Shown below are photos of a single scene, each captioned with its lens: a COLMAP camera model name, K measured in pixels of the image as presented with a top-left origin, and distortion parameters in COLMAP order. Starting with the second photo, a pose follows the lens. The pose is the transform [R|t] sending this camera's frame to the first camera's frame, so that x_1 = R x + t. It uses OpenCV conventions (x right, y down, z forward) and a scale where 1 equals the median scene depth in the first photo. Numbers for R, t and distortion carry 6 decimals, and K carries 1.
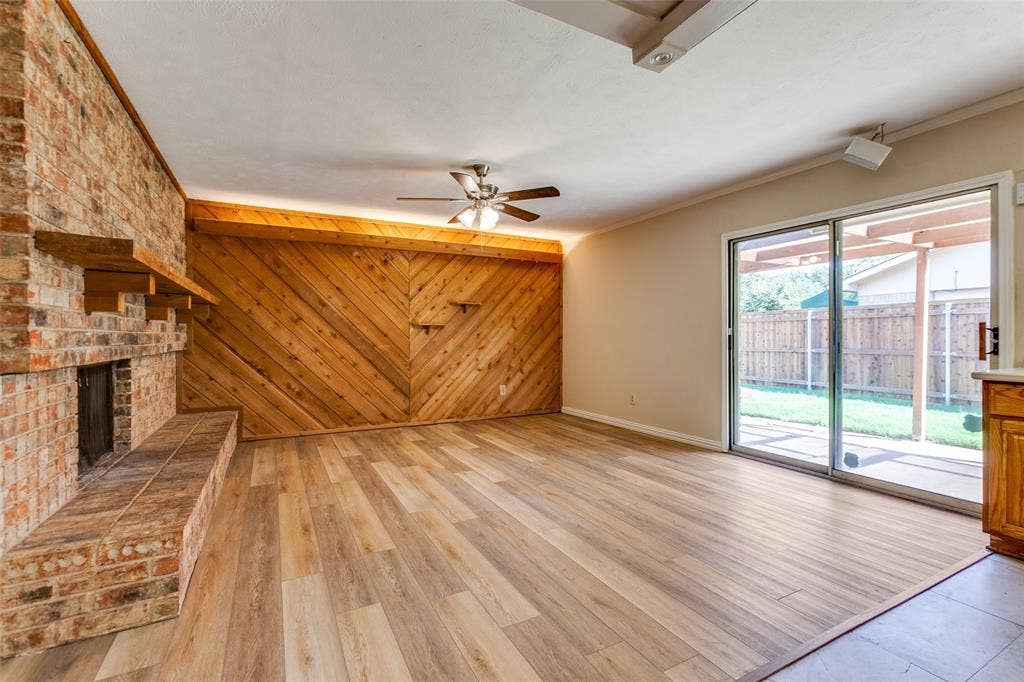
lens RADIAL K [[455.4, 0, 509.2], [0, 455.4, 351.1], [0, 0, 1]] dist [-0.001367, 0.000005]
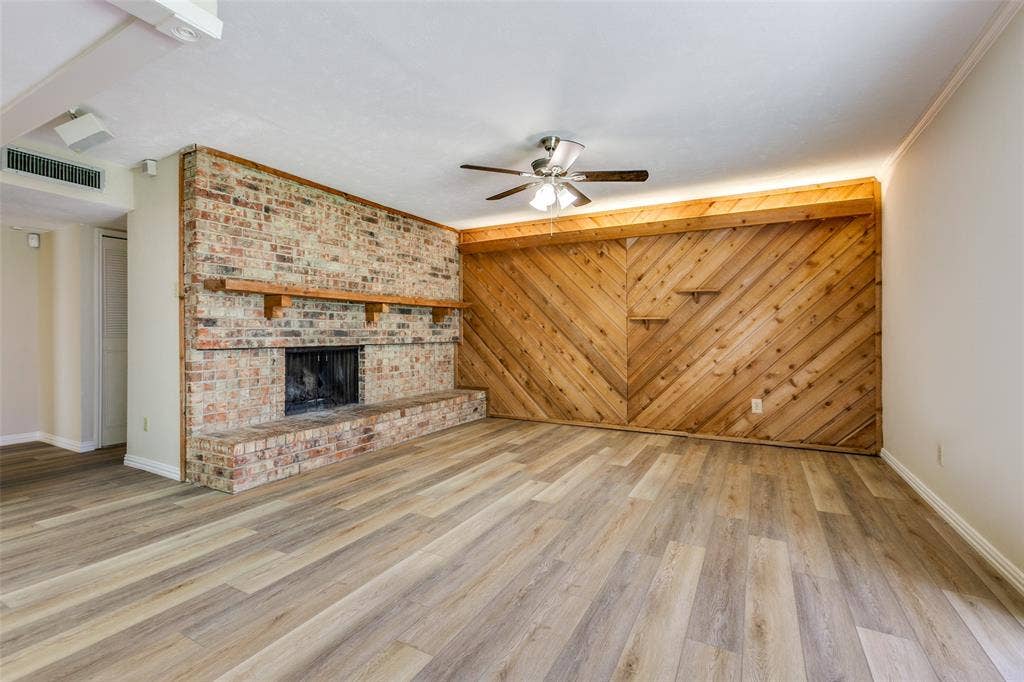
lens RADIAL K [[462.2, 0, 509.5], [0, 462.2, 340.7], [0, 0, 1]] dist [-0.026701, 0.022596]
pose [[0.550576, 0.017899, -0.834593, 0.614854], [-0.027854, 0.999607, 0.003063, -0.015590], [0.834320, 0.021560, 0.550858, 0.430588]]
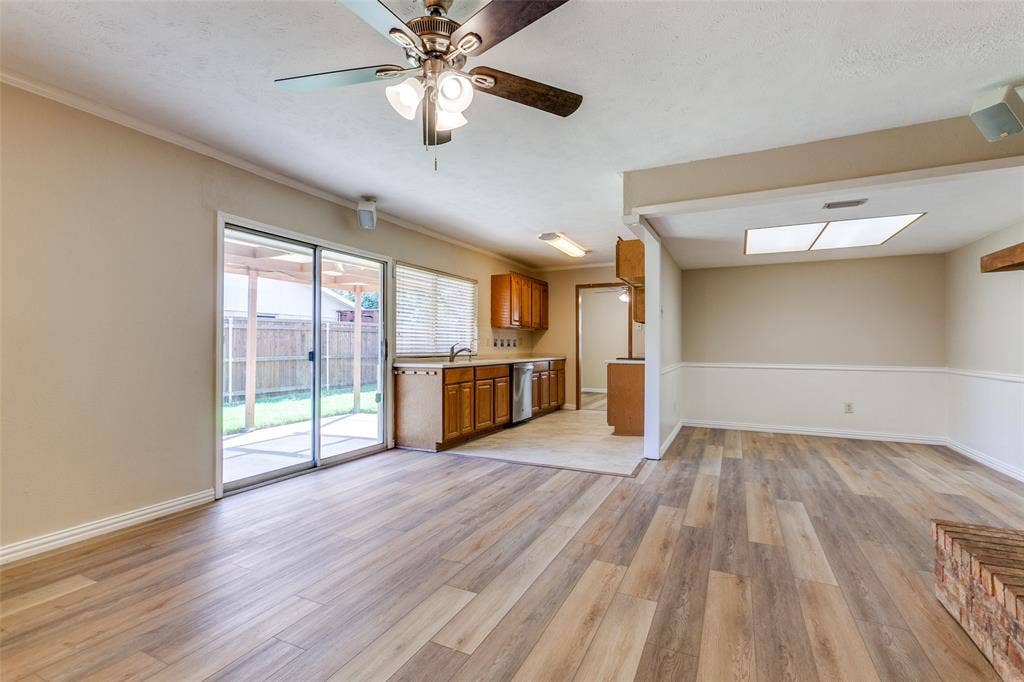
lens RADIAL K [[462.2, 0, 509.5], [0, 462.2, 340.7], [0, 0, 1]] dist [-0.026701, 0.022596]
pose [[-0.587028, 0.011653, 0.809483, -0.492691], [0.024187, 0.999702, 0.003149, -0.035465], [-0.809205, 0.021427, -0.587135, 1.190431]]
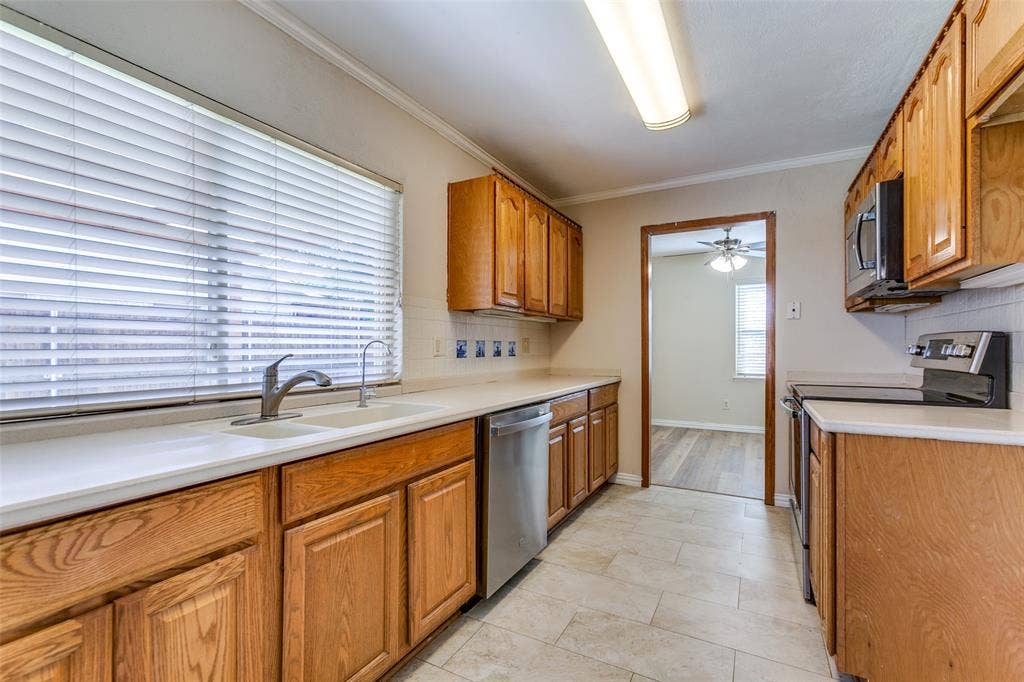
lens RADIAL K [[462.2, 0, 509.5], [0, 462.2, 340.7], [0, 0, 1]] dist [-0.026701, 0.022596]
pose [[-0.551803, 0.017467, 0.833792, 0.372543], [0.024914, 0.999680, -0.004454, -0.030512], [-0.833603, 0.018315, -0.552061, 0.489631]]
